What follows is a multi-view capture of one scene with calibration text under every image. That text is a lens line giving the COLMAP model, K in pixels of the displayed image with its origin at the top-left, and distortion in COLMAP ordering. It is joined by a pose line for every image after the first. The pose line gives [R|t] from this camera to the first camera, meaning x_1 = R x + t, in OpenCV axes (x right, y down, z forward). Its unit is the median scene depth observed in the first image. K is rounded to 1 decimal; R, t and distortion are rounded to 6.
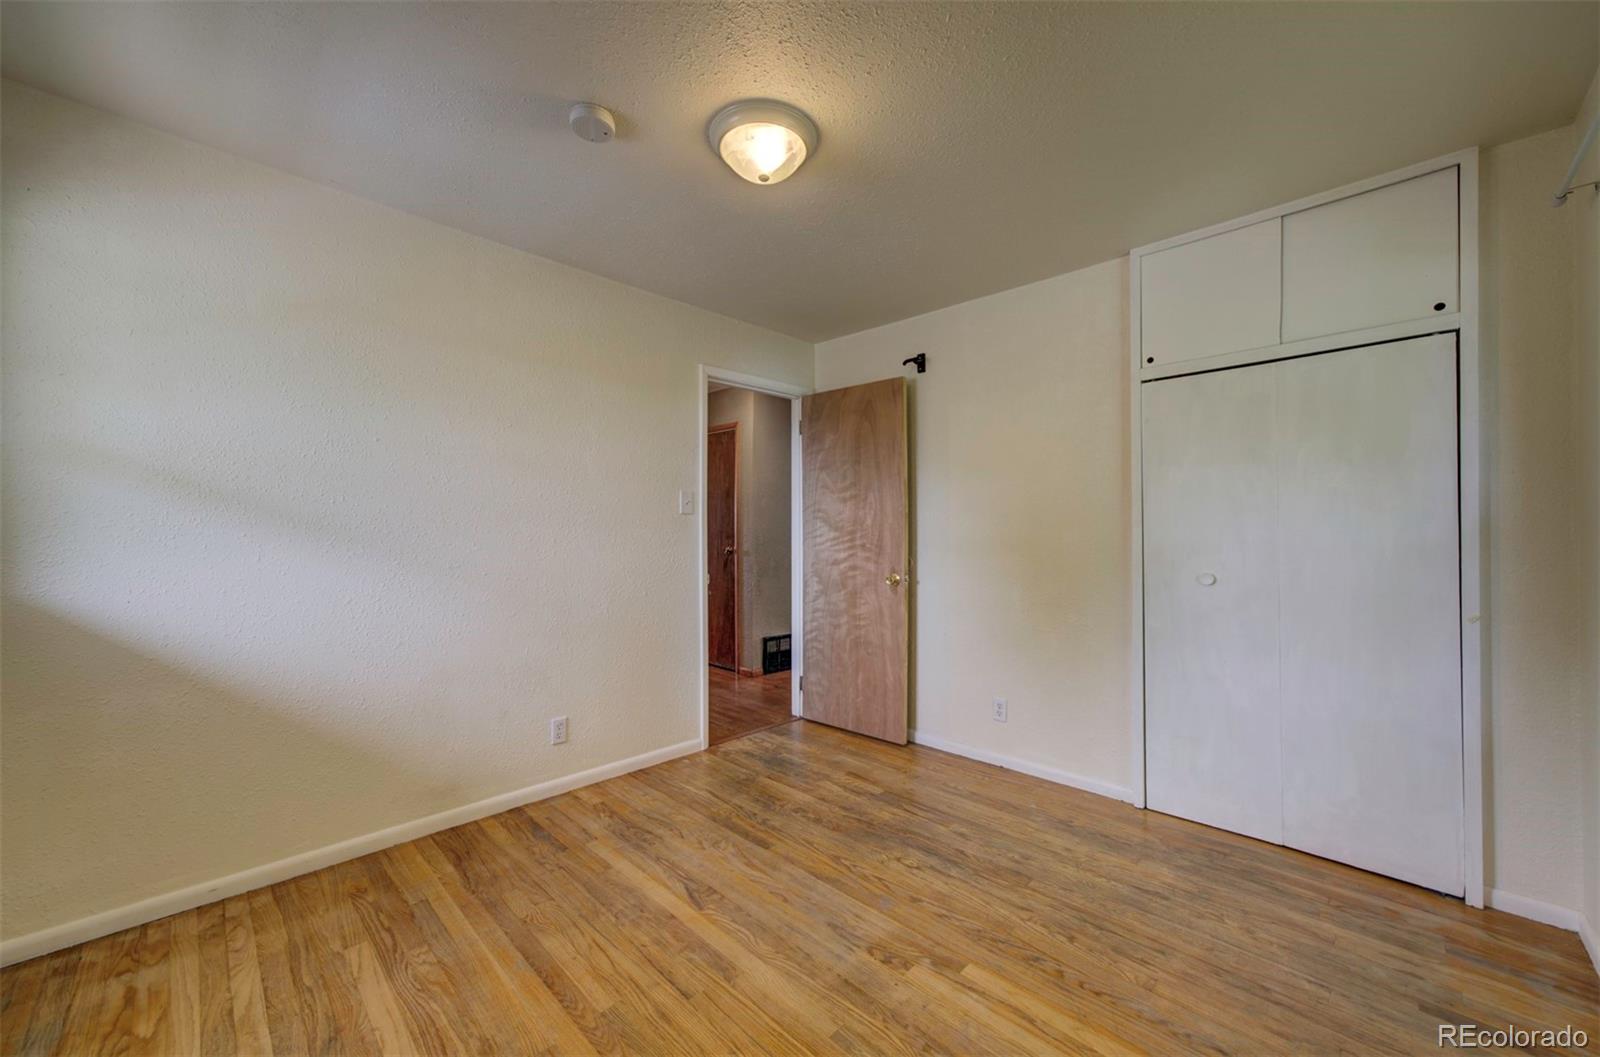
lens RADIAL K [[598.1, 0, 800.0], [0, 598.1, 528.5], [0, 0, 1]] dist [-0.010225, 0.000239]
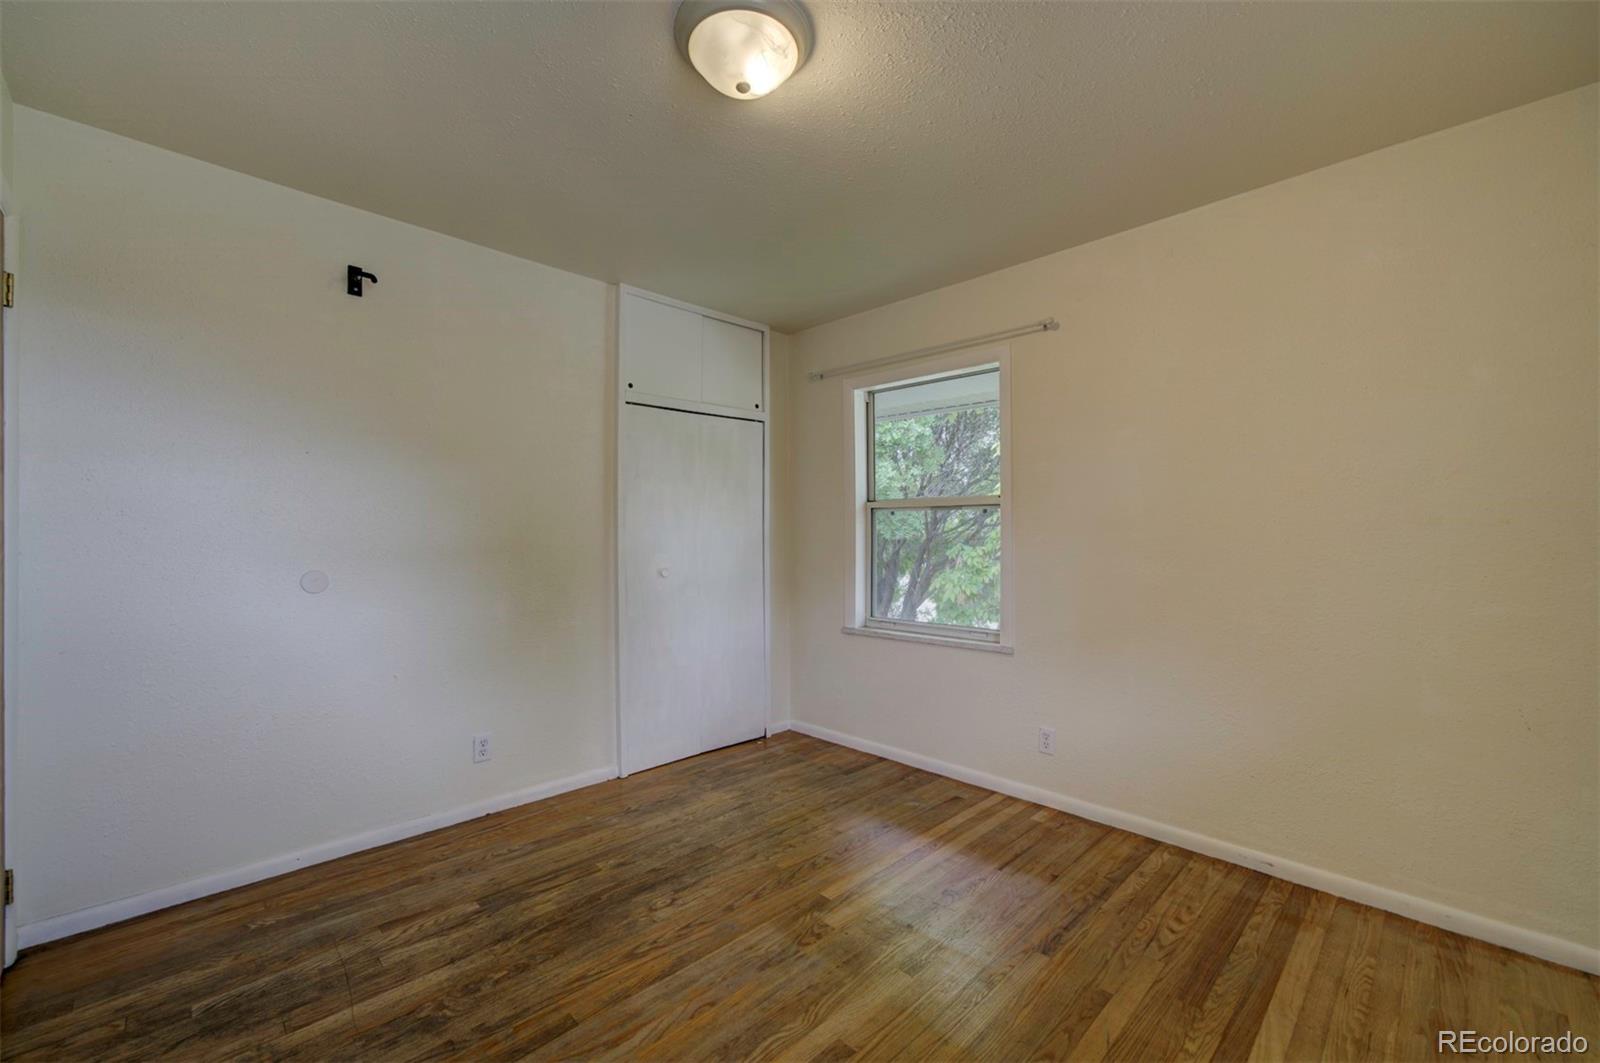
lens RADIAL K [[637.0, 0, 791.8], [0, 637.0, 533.1], [0, 0, 1]] dist [-0.028501, 0.009011]
pose [[0.025878, 0.005166, 0.999652, -0.823687], [-0.008213, 0.999954, -0.004955, 0.008465], [-0.999631, -0.008082, 0.025920, 0.850512]]
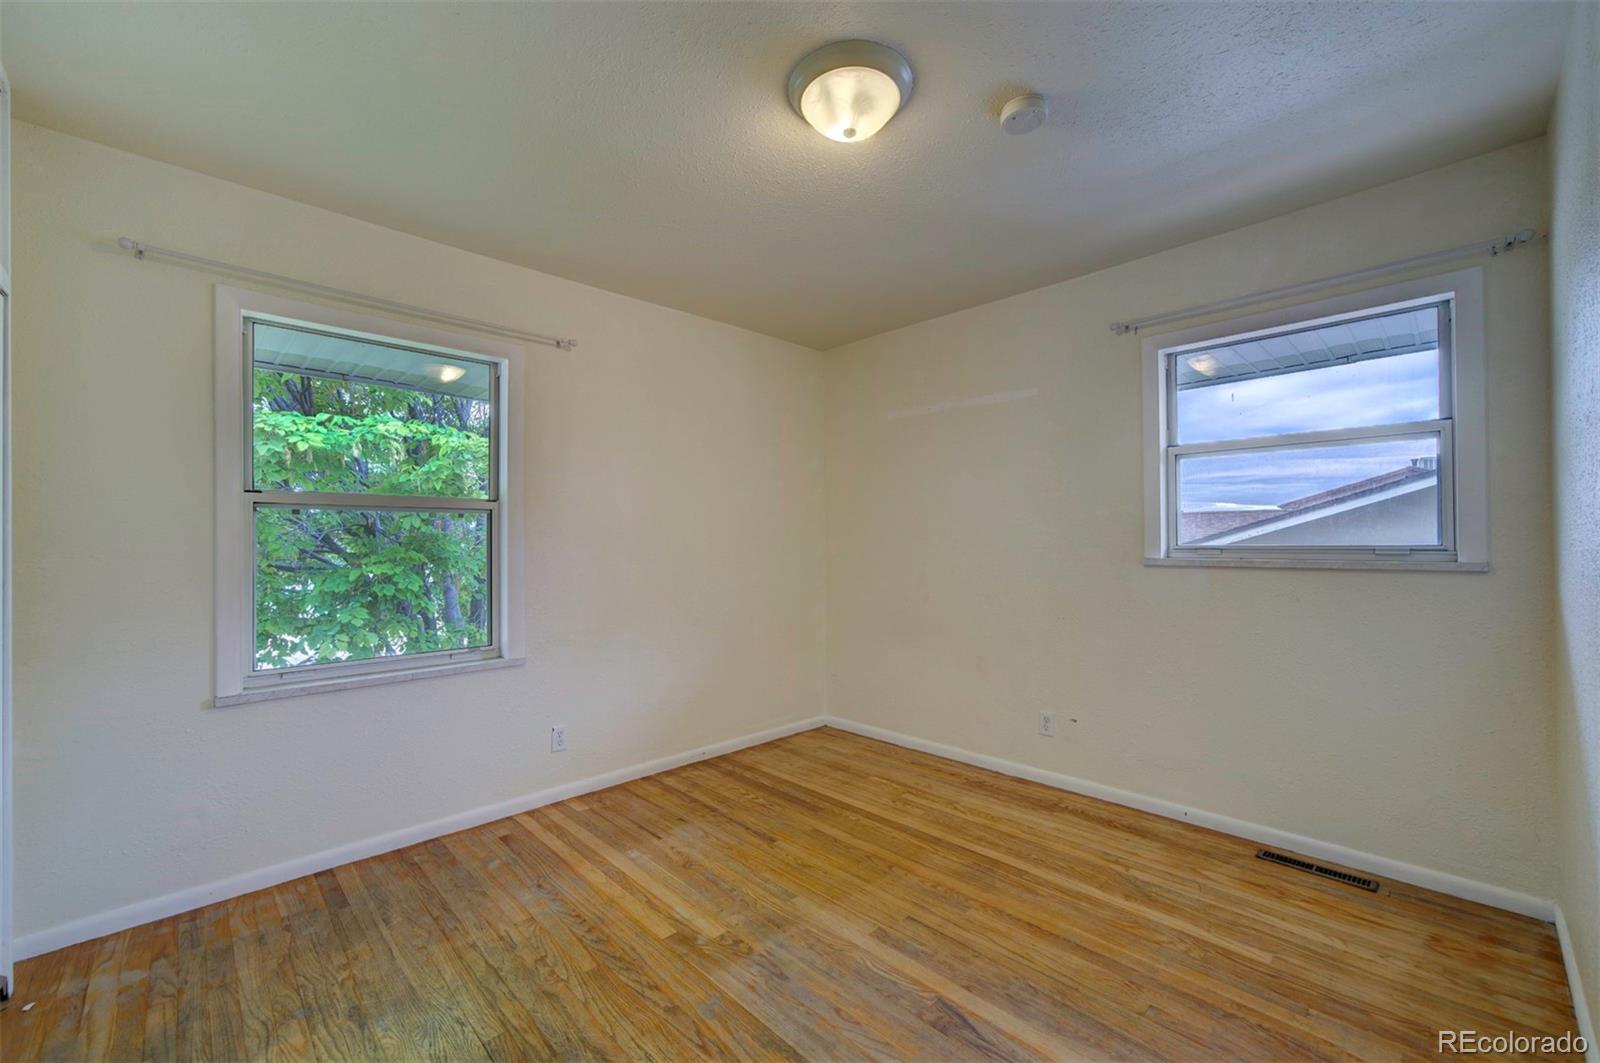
lens RADIAL K [[637.0, 0, 791.8], [0, 637.0, 533.1], [0, 0, 1]] dist [-0.028501, 0.009011]
pose [[-0.999307, 0.006482, 0.036664, 0.001461], [0.005807, 0.999812, -0.018473, 0.009553], [-0.036777, -0.018247, -0.999157, 1.783482]]
